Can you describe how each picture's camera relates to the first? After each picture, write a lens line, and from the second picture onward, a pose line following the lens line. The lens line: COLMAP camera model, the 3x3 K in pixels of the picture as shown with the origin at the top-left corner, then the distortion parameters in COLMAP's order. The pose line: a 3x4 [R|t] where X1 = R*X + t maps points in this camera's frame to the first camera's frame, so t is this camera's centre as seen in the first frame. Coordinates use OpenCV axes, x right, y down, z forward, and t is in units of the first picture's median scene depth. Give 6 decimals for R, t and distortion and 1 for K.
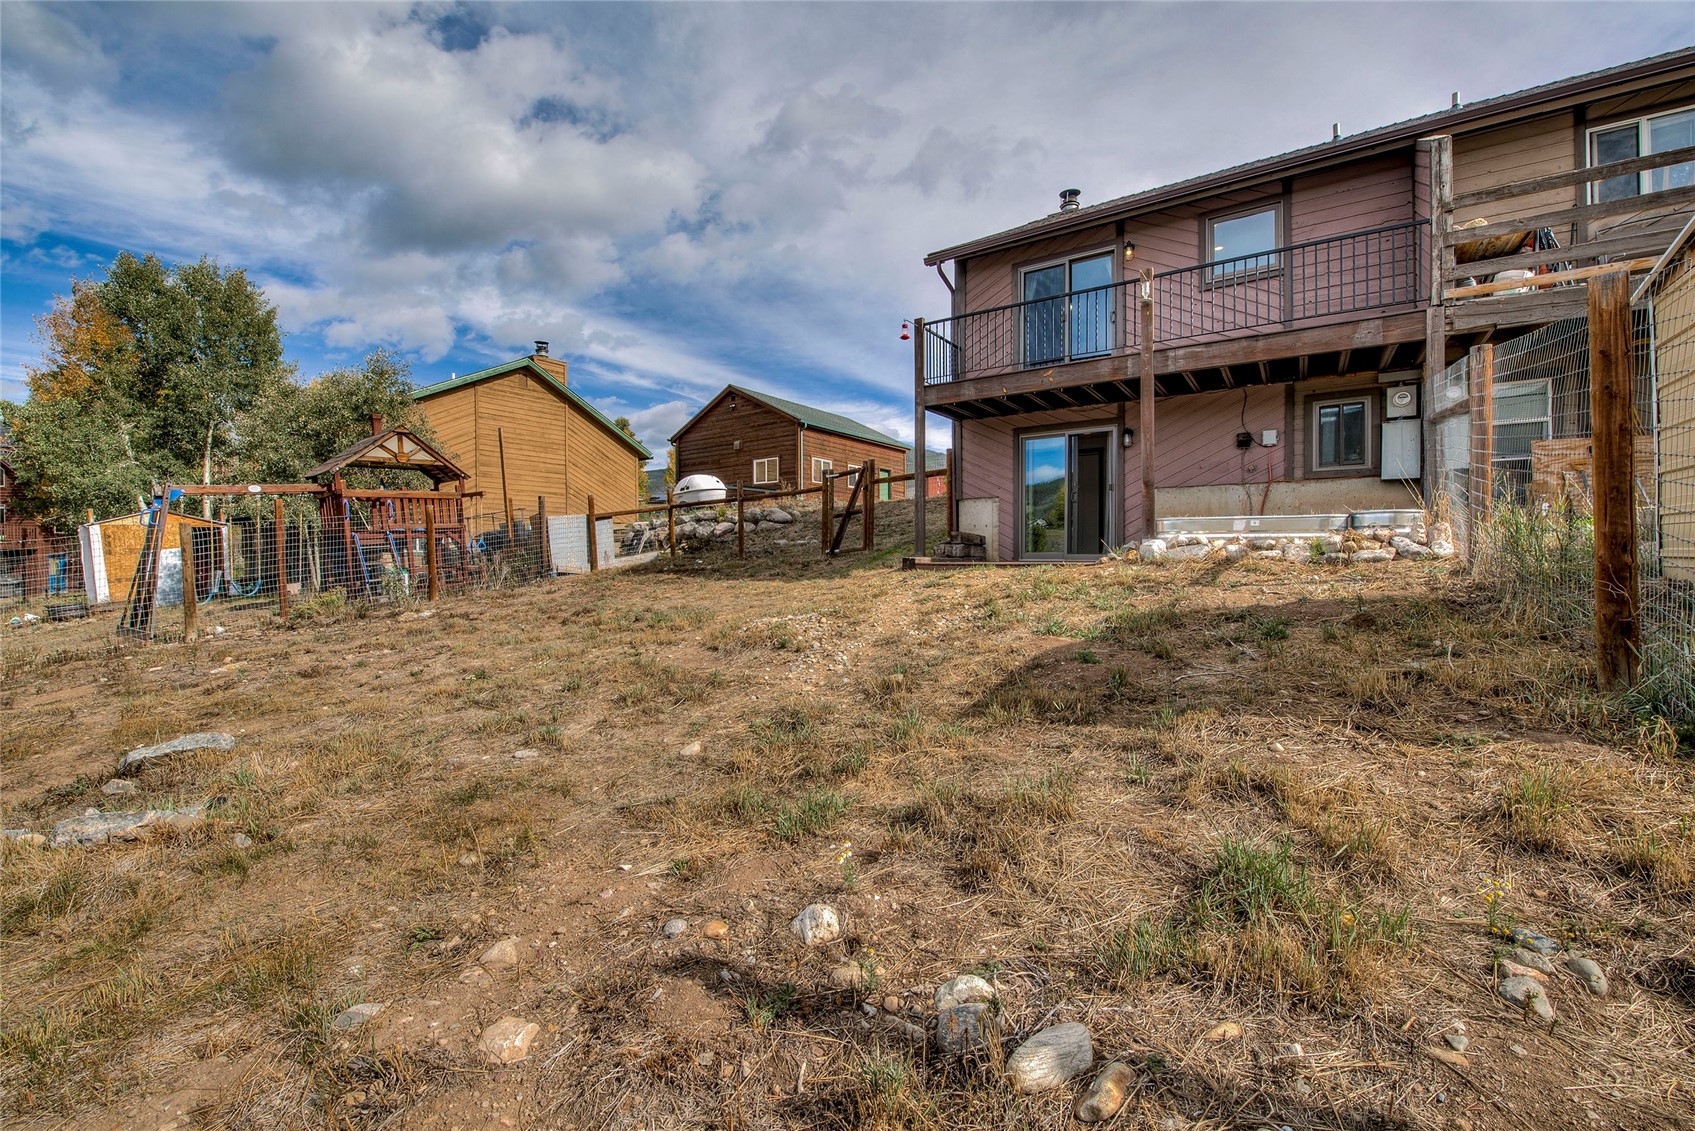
lens RADIAL K [[683.0, 0, 848.0], [0, 683.0, 572.9], [0, 0, 1]] dist [-0.014583, -0.002879]
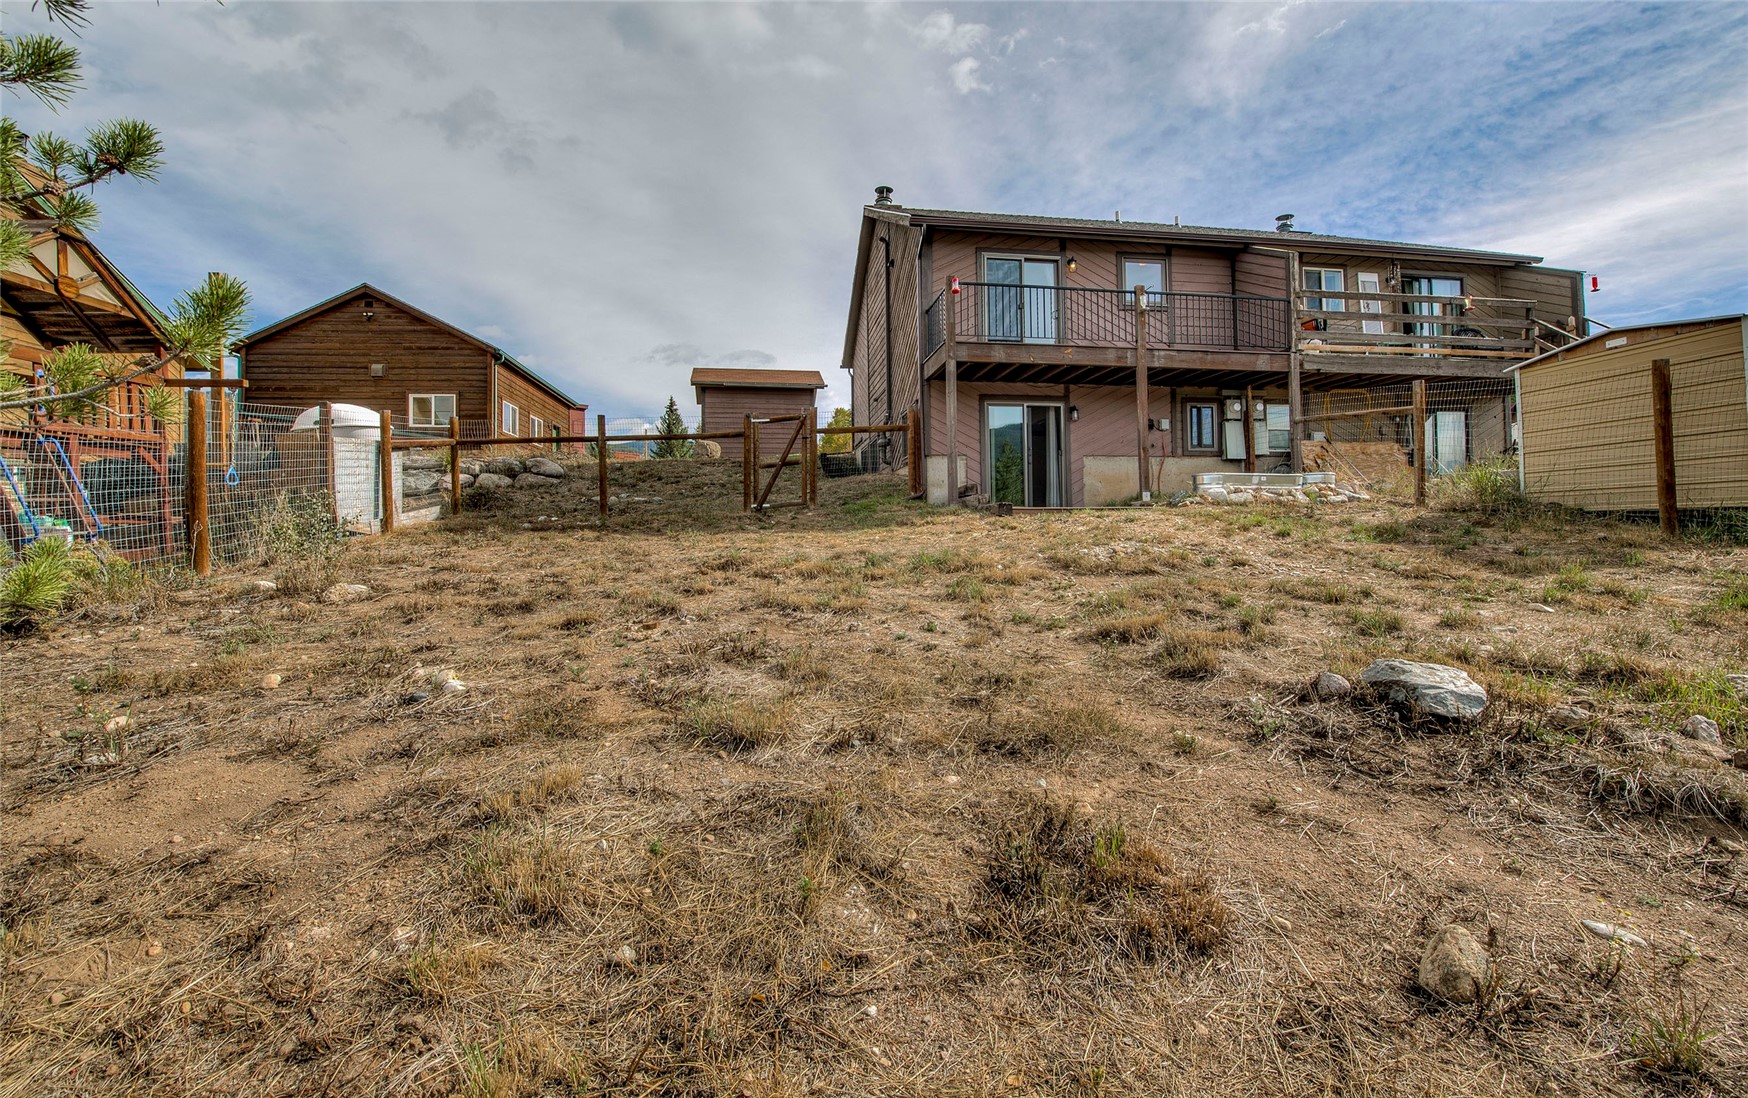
lens RADIAL K [[709.9, 0, 873.0], [0, 709.9, 536.0], [0, 0, 1]] dist [-0.014226, -0.000116]
pose [[0.736779, -0.000351, 0.676134, -0.710438], [0.025806, 0.999286, -0.027601, 0.048087], [-0.675641, 0.037784, 0.736262, 0.300978]]
